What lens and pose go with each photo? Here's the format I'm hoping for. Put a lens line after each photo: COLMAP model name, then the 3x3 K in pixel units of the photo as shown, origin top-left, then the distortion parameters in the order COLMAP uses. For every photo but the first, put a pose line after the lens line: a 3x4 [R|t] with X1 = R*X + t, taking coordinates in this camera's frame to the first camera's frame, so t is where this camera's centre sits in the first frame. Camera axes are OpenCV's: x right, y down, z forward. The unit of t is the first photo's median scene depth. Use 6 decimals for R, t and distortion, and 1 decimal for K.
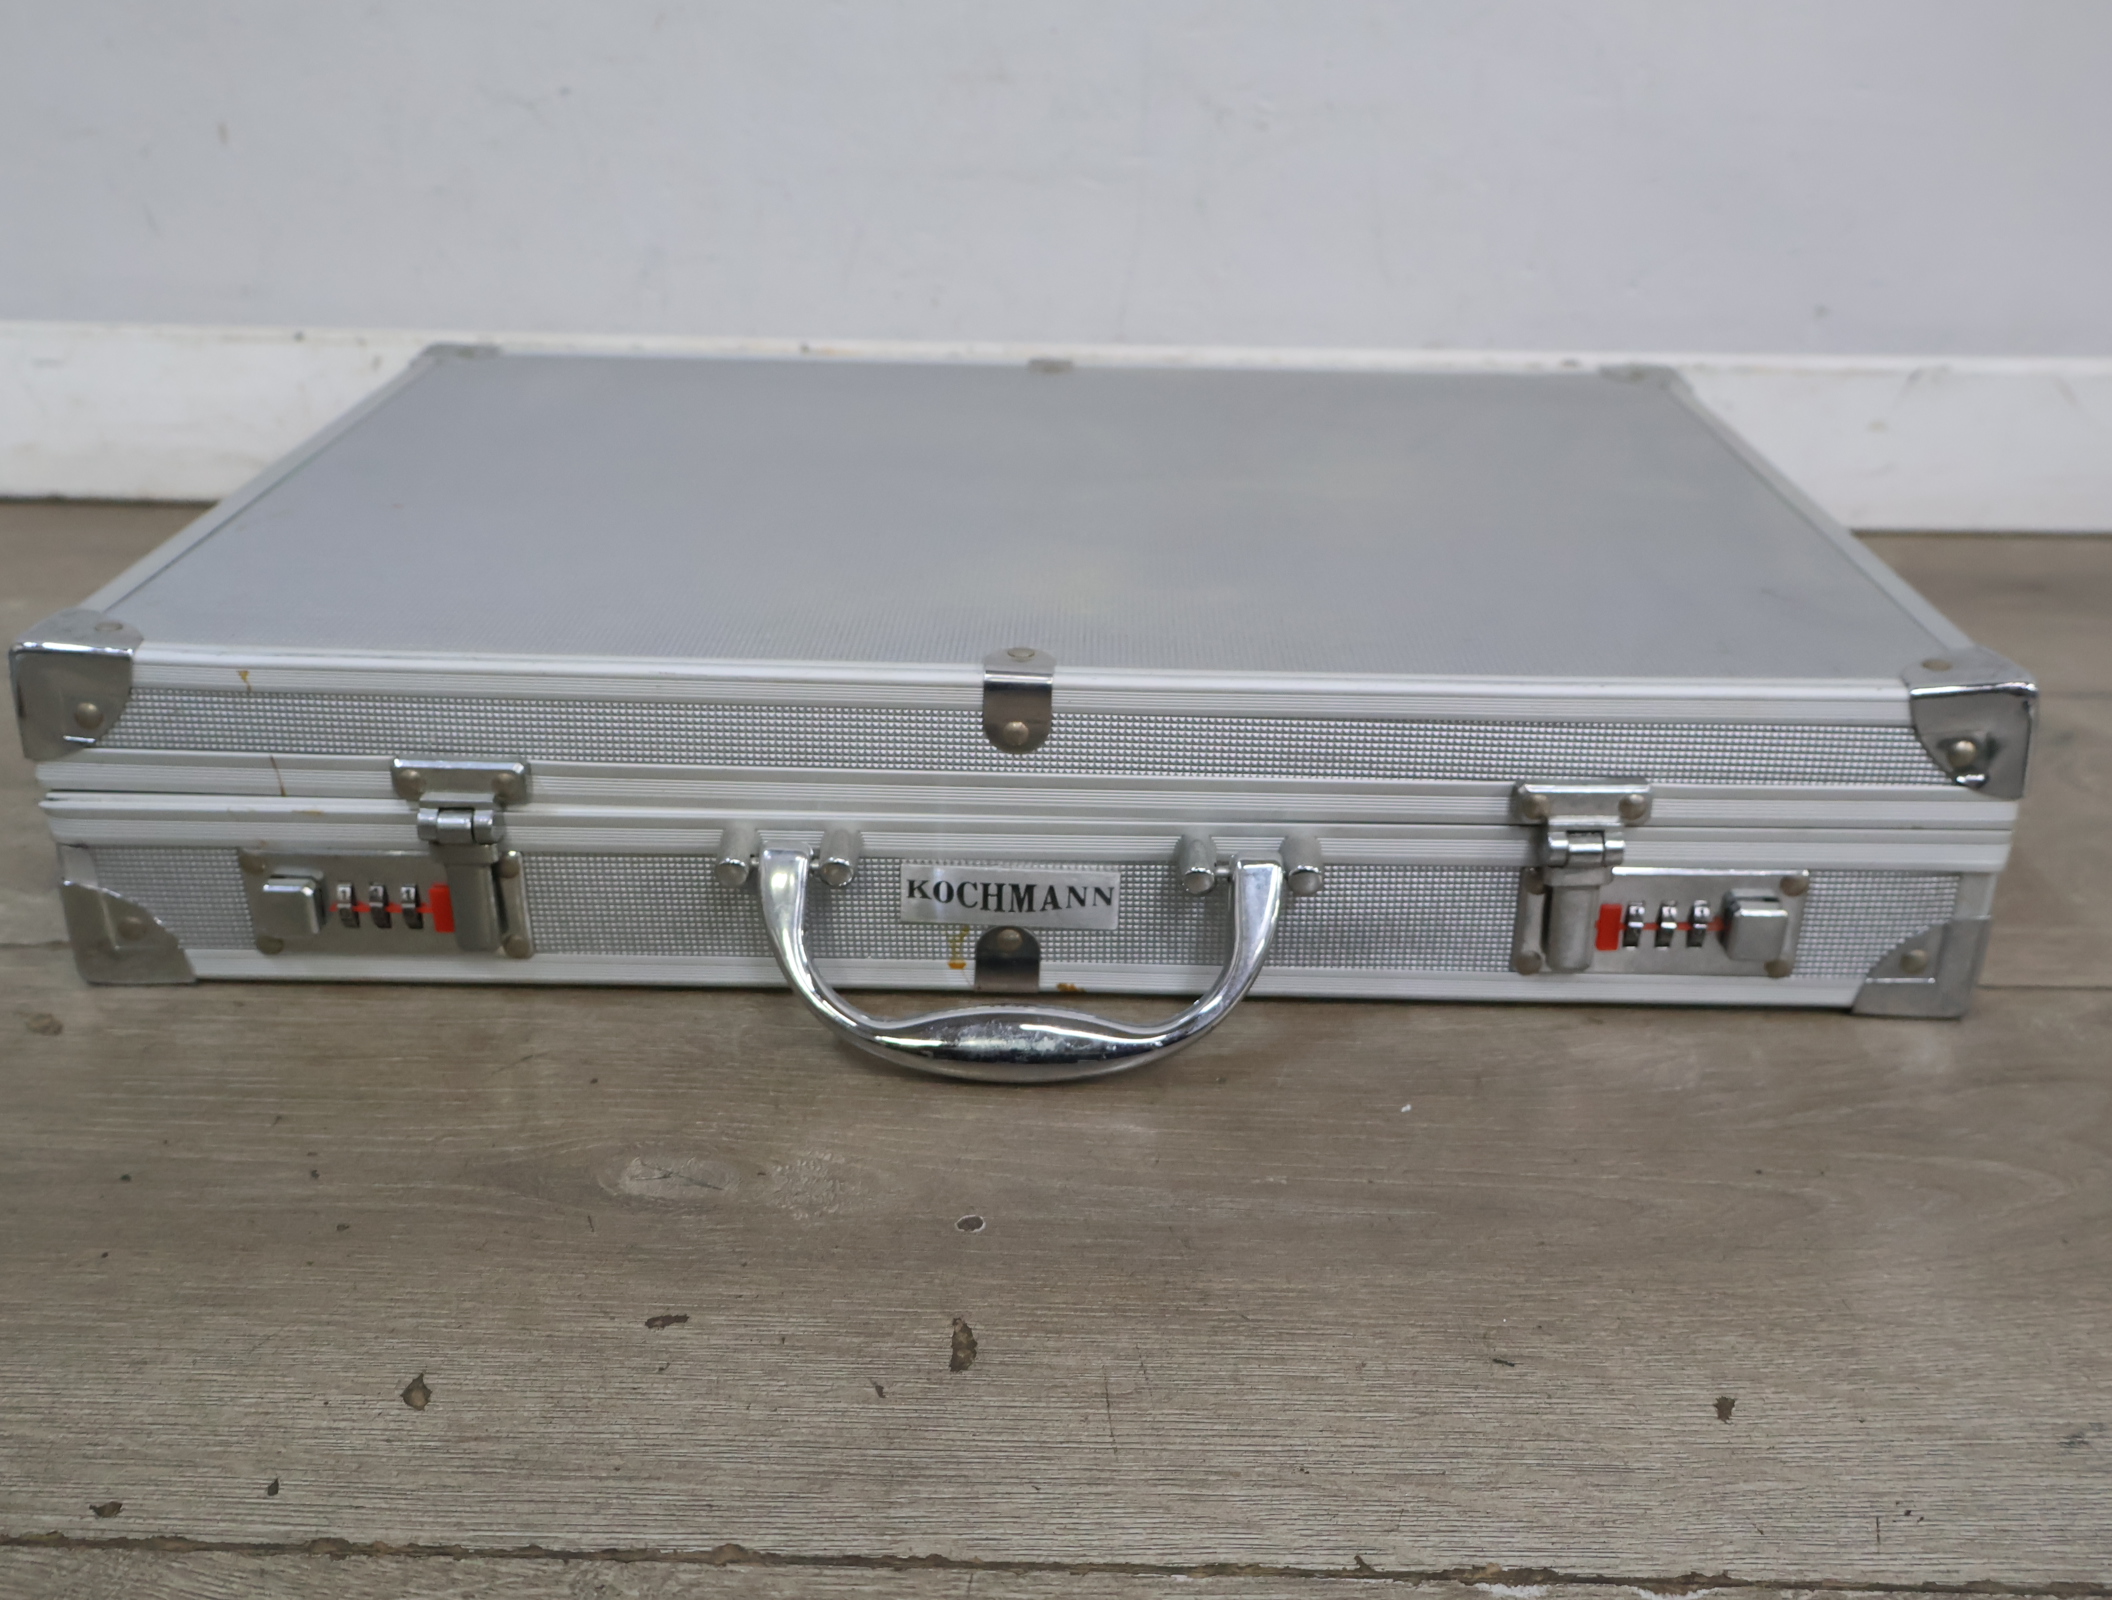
lens RADIAL K [[2058.7, 0, 1052.6], [0, 2058.7, 807.8], [0, 0, 1]] dist [0.009373, 0.000000]
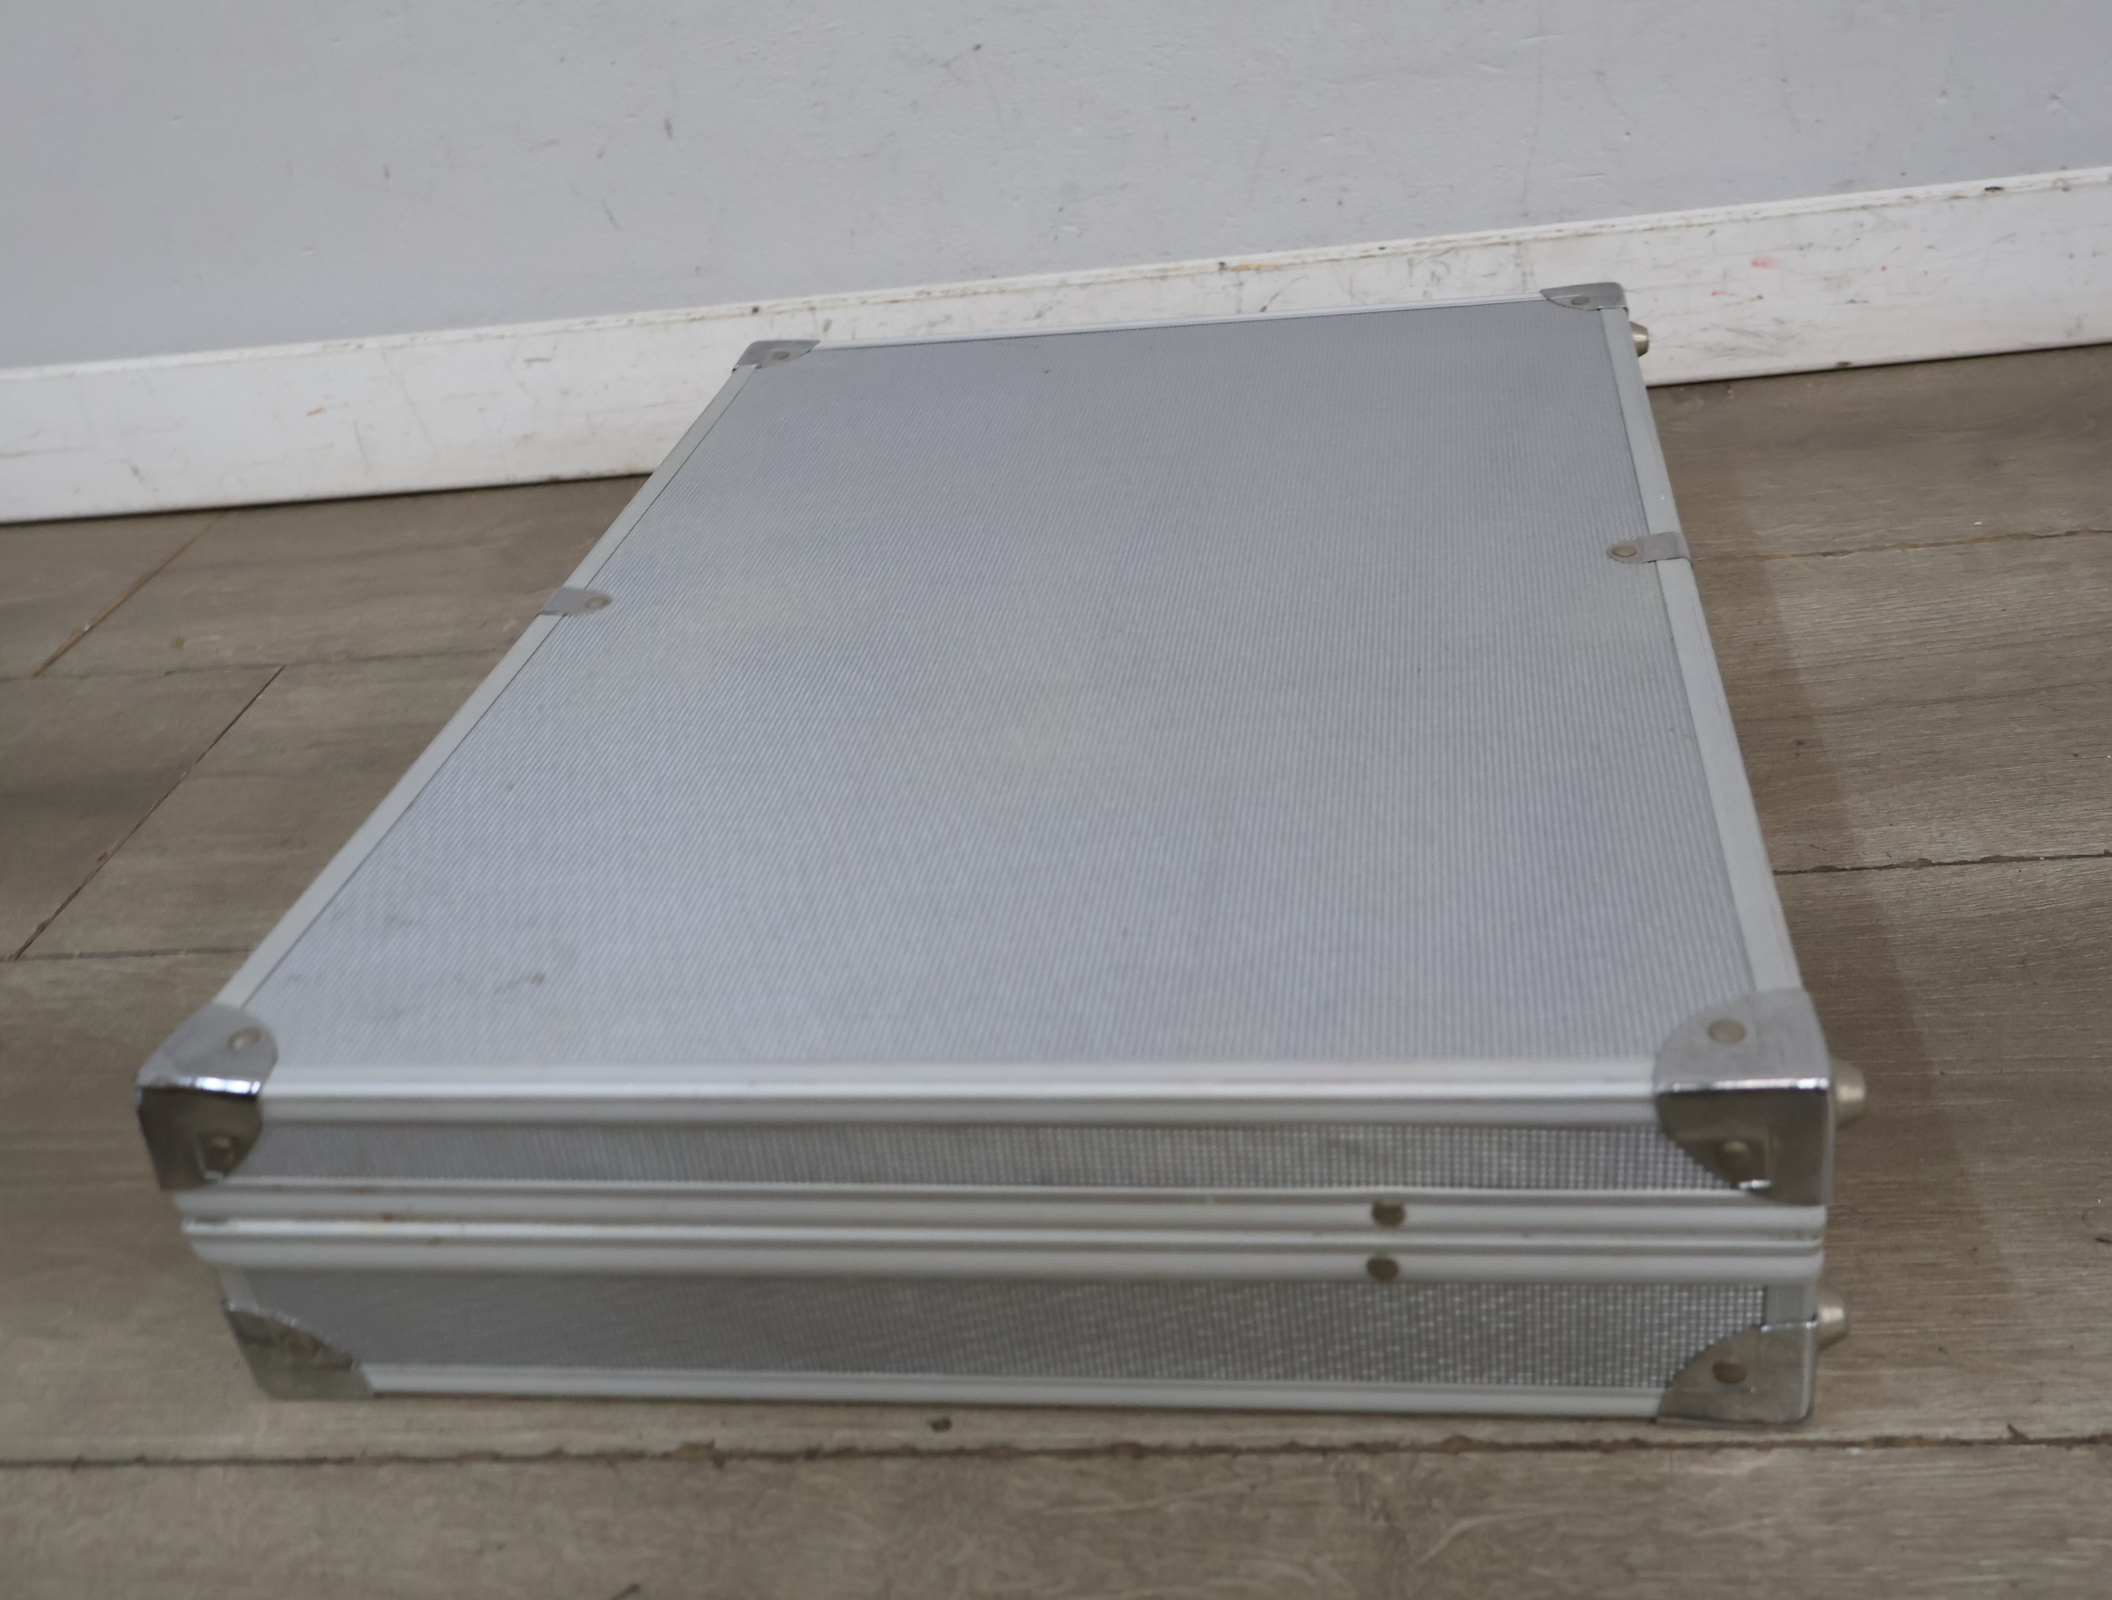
lens RADIAL K [[2058.7, 0, 1060.3], [0, 2058.7, 793.8], [0, 0, 1]] dist [0.009373, 0.000000]
pose [[0.986524, -0.082105, -0.141526, -0.142444], [0.095431, 0.991351, 0.090094, -0.110880], [0.132904, -0.102386, 0.985826, -0.135892]]
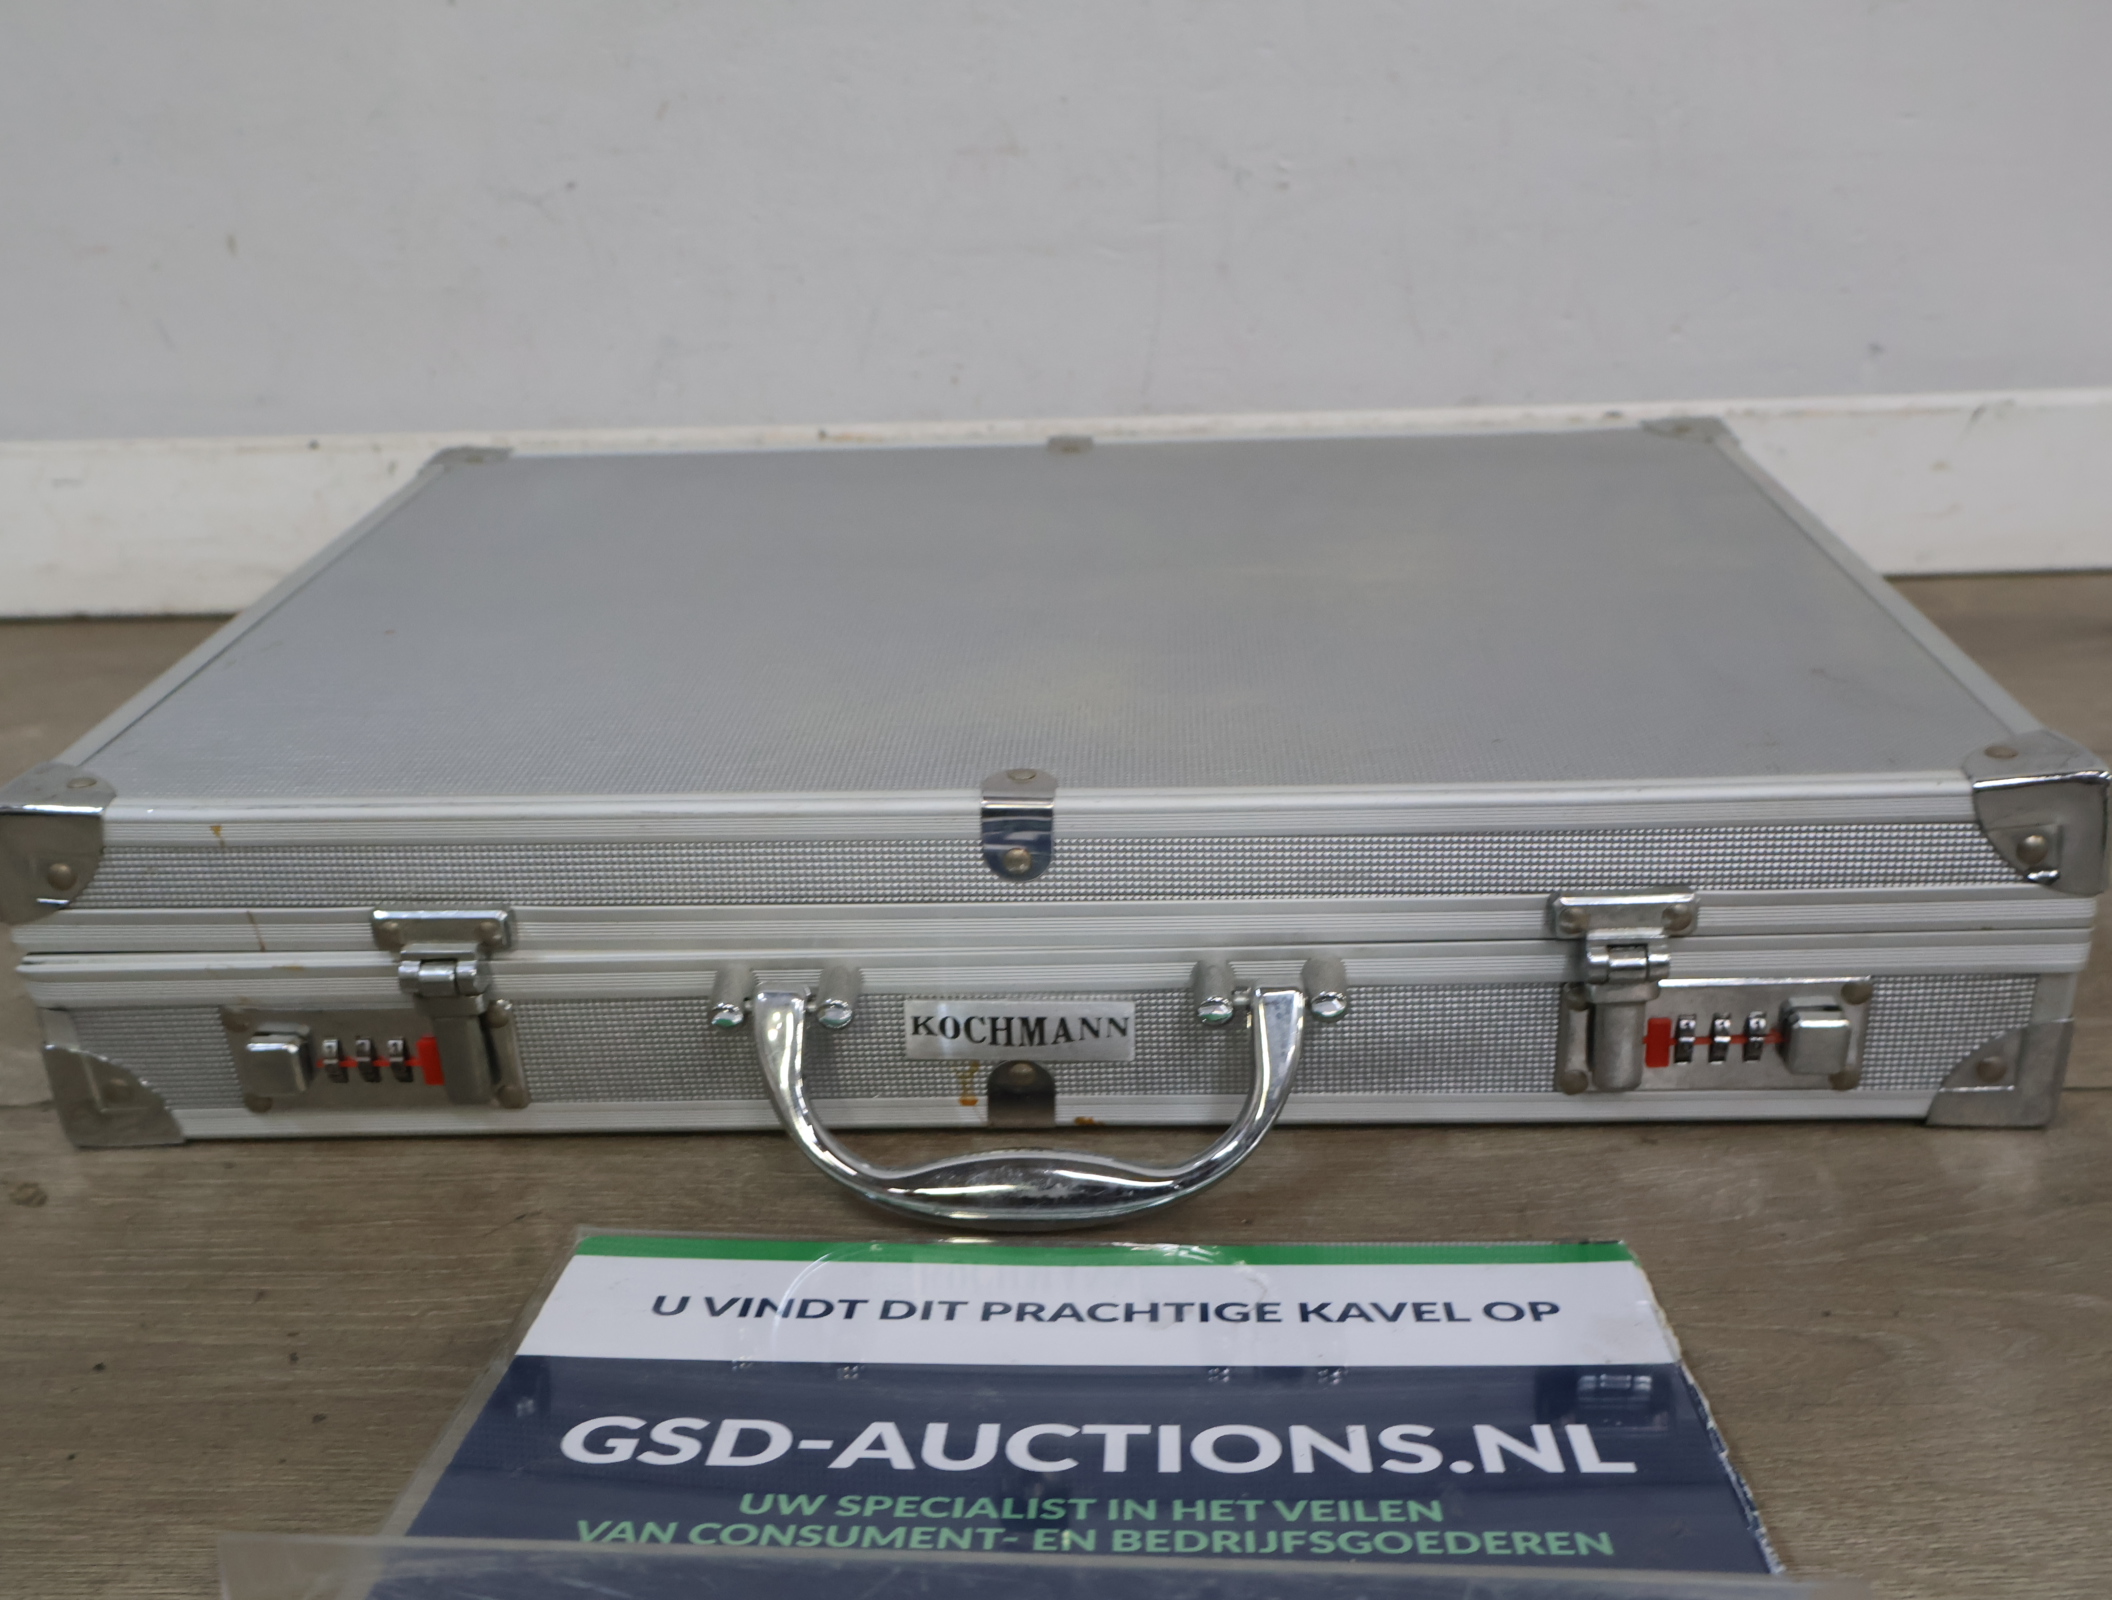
lens RADIAL K [[2058.7, 0, 1050.6], [0, 2058.7, 812.6], [0, 0, 1]] dist [0.009373, 0.000000]
pose [[0.998520, -0.036053, -0.040718, 0.039917], [0.035489, 0.999265, -0.014499, -0.047852], [0.041210, 0.013032, 0.999065, 0.055775]]
